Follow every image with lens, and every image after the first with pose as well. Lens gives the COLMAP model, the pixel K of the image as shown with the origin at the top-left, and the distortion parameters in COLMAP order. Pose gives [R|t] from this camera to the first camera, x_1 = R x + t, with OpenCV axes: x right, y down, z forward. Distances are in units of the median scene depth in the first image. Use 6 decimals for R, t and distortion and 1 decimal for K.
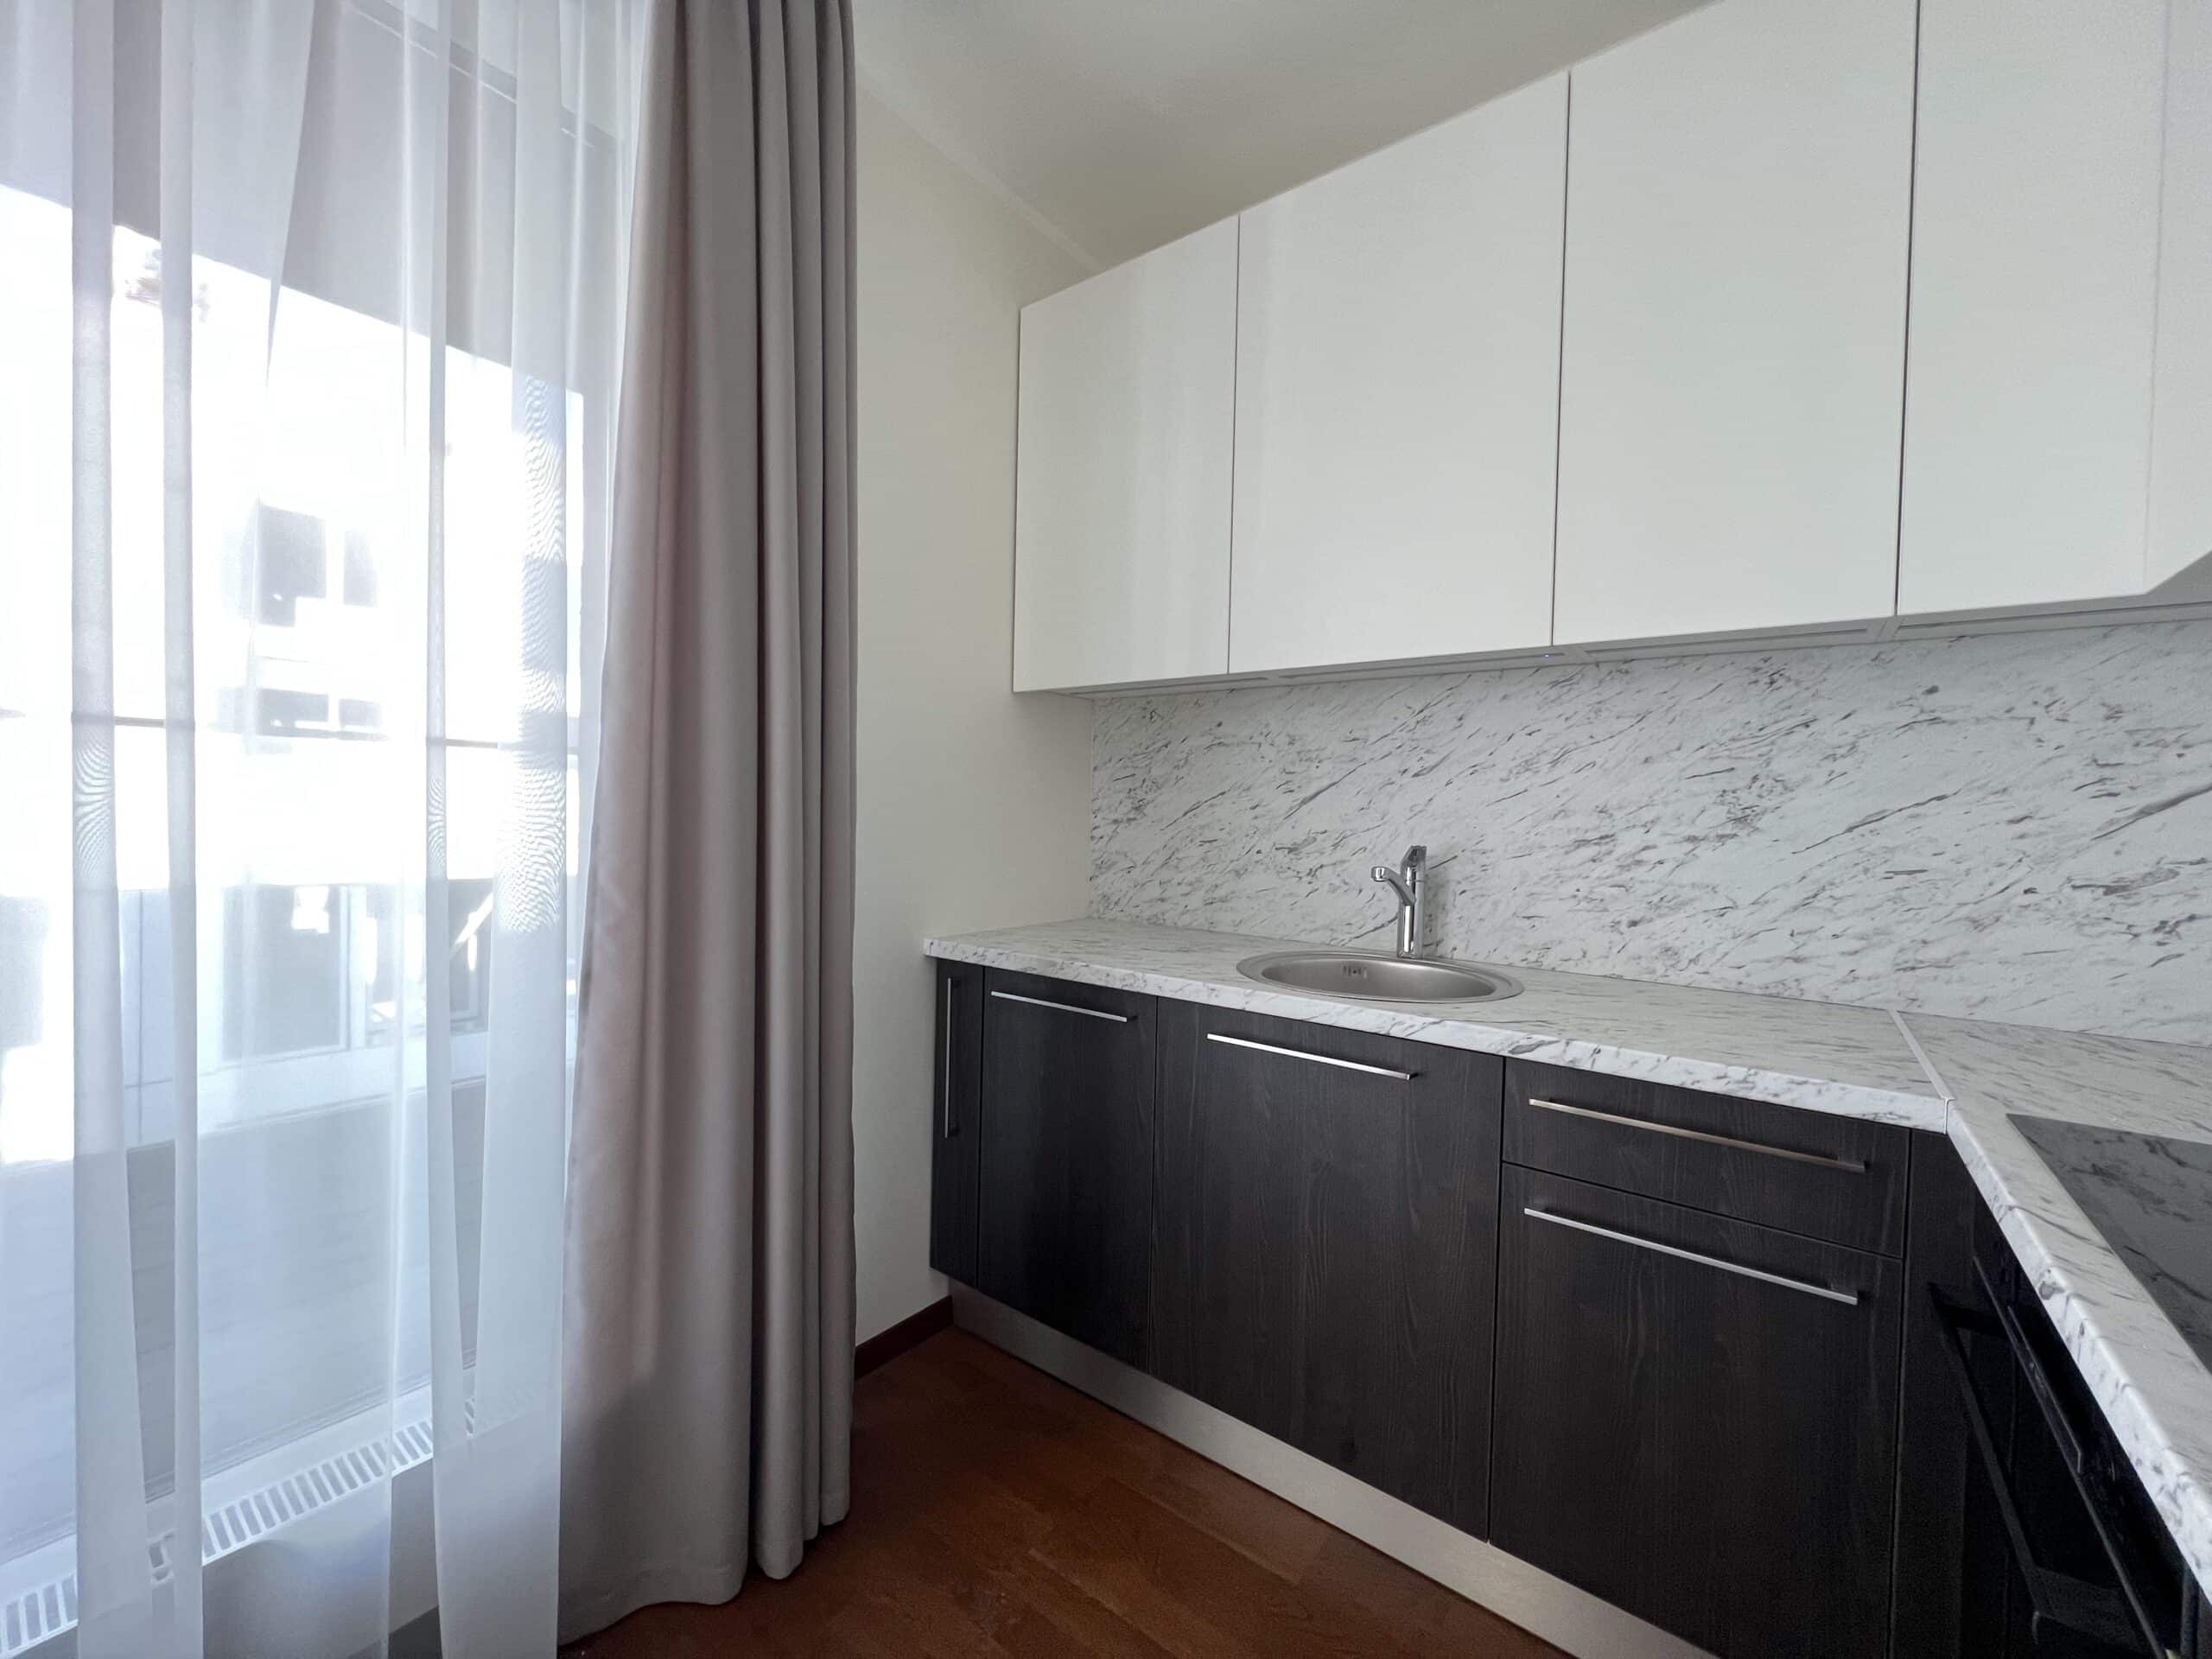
lens RADIAL K [[886.8, 0, 1102.6], [0, 886.8, 829.8], [0, 0, 1]] dist [0.000458, 0.000034]
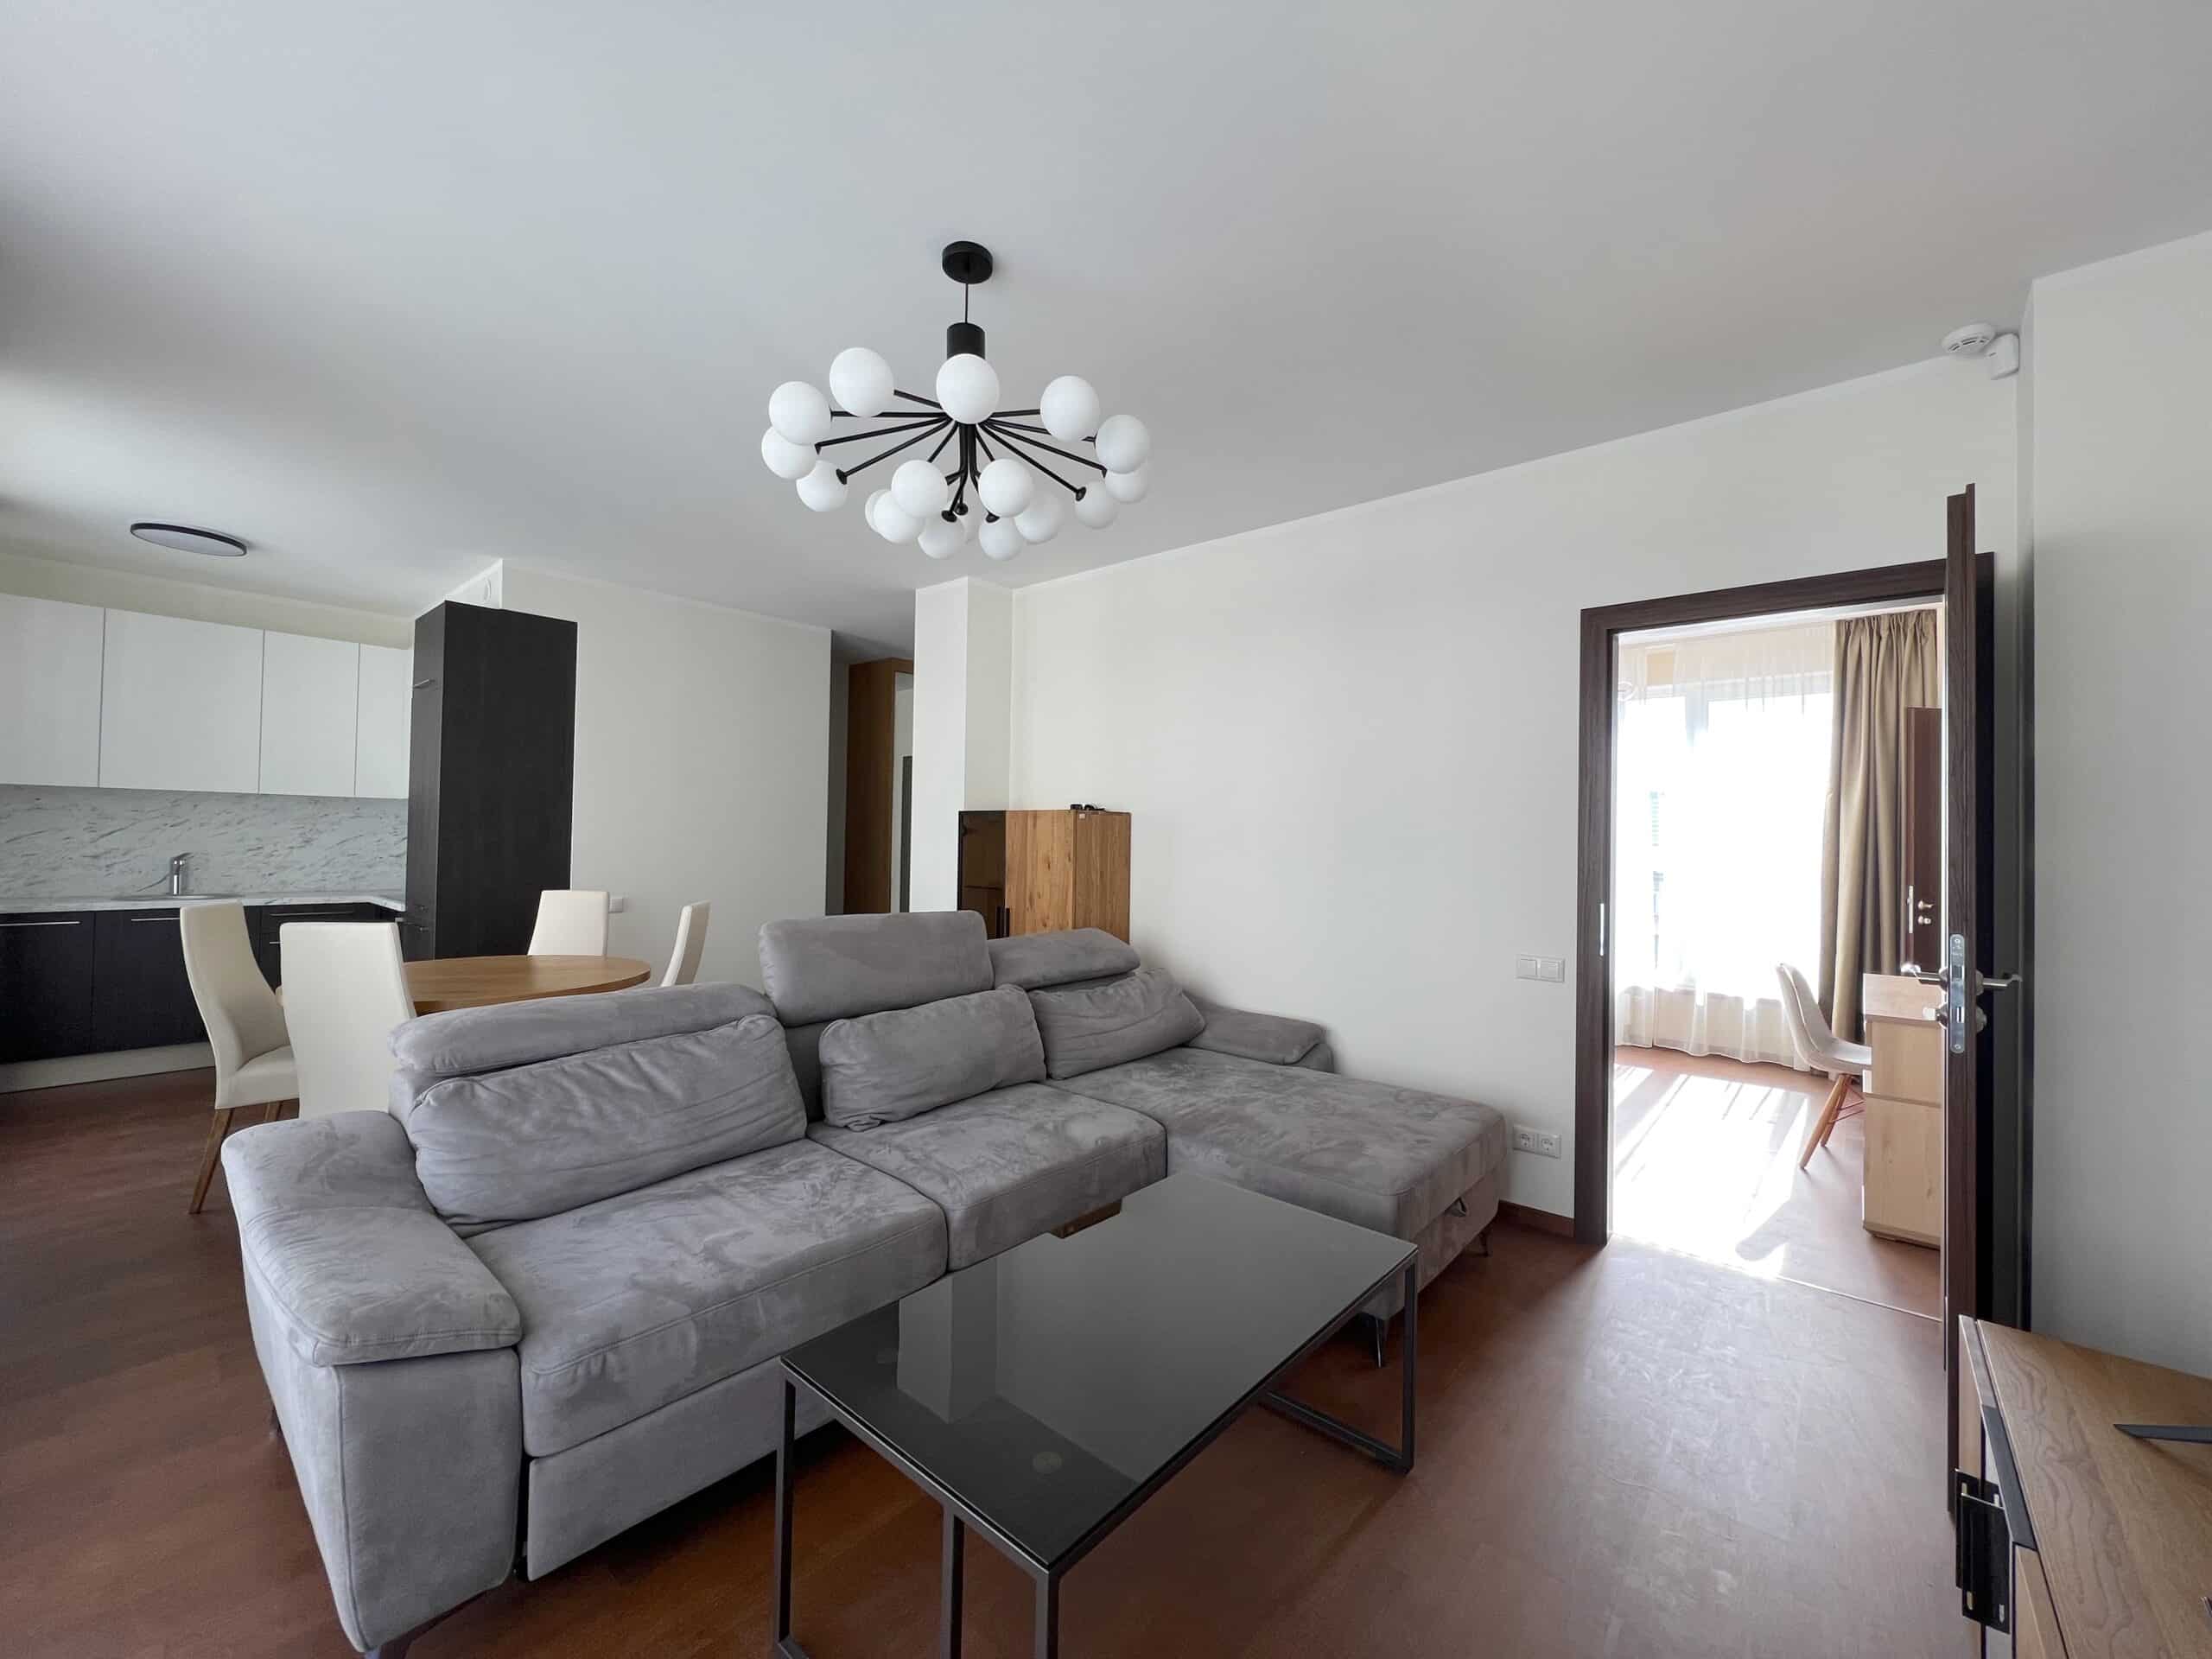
lens RADIAL K [[883.0, 0, 1092.8], [0, 883.0, 834.1], [0, 0, 1]] dist [0.000505, 0.000014]
pose [[0.062744, -0.009793, 0.997982, -2.125846], [0.011691, 0.999890, 0.009077, -0.030095], [-0.997961, 0.011098, 0.062851, -1.916793]]
